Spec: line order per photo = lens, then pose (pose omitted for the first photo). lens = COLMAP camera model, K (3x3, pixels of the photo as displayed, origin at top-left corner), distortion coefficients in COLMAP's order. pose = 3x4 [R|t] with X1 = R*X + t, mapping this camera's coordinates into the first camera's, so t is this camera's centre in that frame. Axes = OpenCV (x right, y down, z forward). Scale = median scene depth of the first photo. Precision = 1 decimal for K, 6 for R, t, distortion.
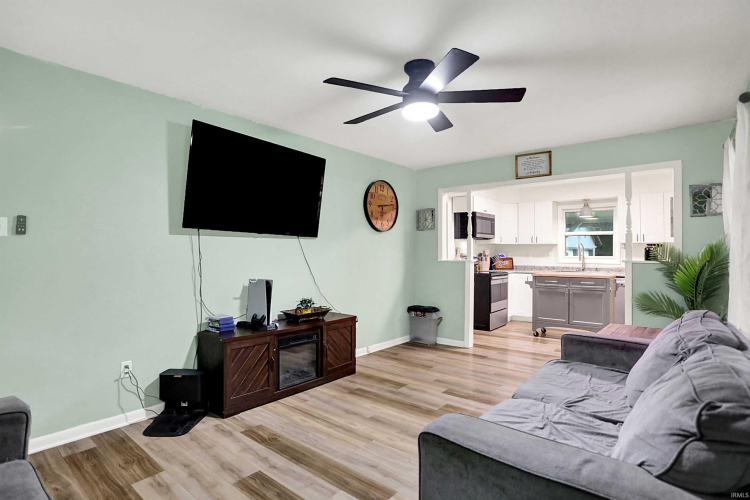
lens RADIAL K [[380.4, 0, 368.8], [0, 380.4, 253.2], [0, 0, 1]] dist [-0.062193, 0.000204]
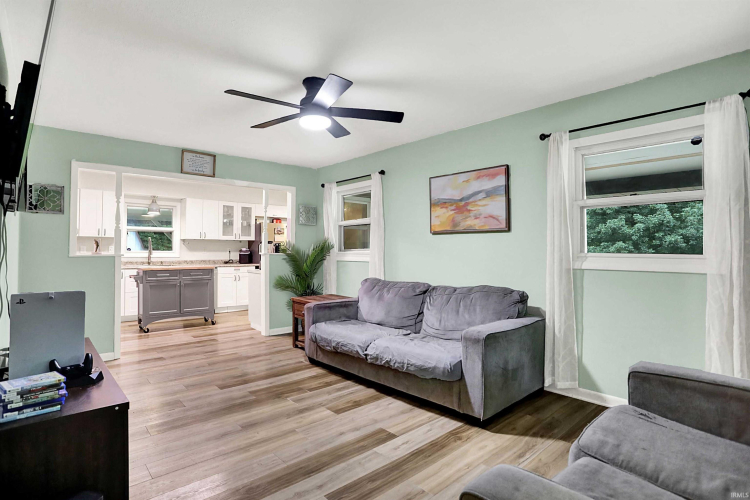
lens RADIAL K [[380.4, 0, 368.8], [0, 380.4, 253.2], [0, 0, 1]] dist [-0.062193, 0.000204]
pose [[0.144898, -0.008725, 0.989408, -0.620441], [-0.004405, 0.999946, 0.009463, 0.005770], [-0.989437, -0.005729, 0.144852, 0.424799]]
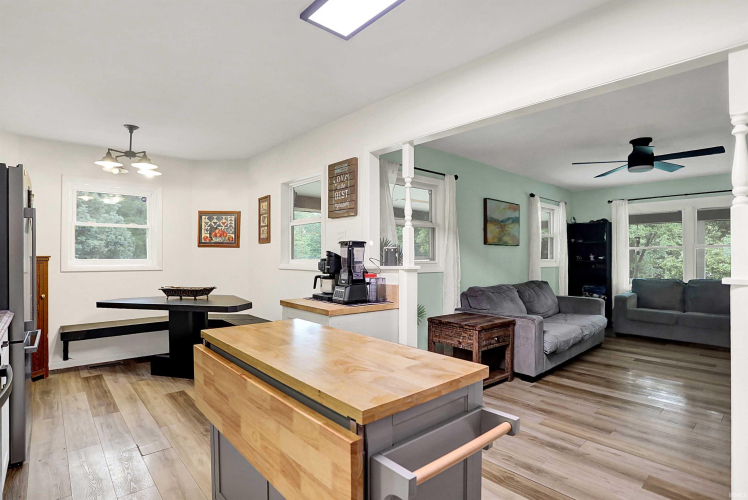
lens RADIAL K [[379.4, 0, 367.8], [0, 379.4, 253.2], [0, 0, 1]] dist [-0.062193, 0.000204]
pose [[-0.987323, -0.001271, 0.158721, 0.656129], [-0.002503, 0.999968, -0.007561, -0.000253], [-0.158706, -0.007863, -0.987295, 1.737132]]
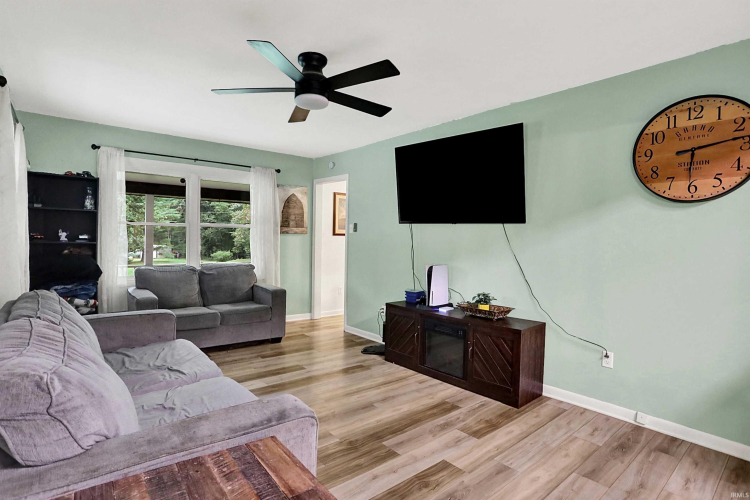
lens RADIAL K [[386.9, 0, 374.3], [0, 386.9, 239.3], [0, 0, 1]] dist [-0.049762, 0.000283]
pose [[-0.171211, -0.006498, -0.985213, 0.744376], [-0.017395, 0.999842, -0.003572, 0.001545], [0.985081, 0.016526, -0.171297, 0.866968]]
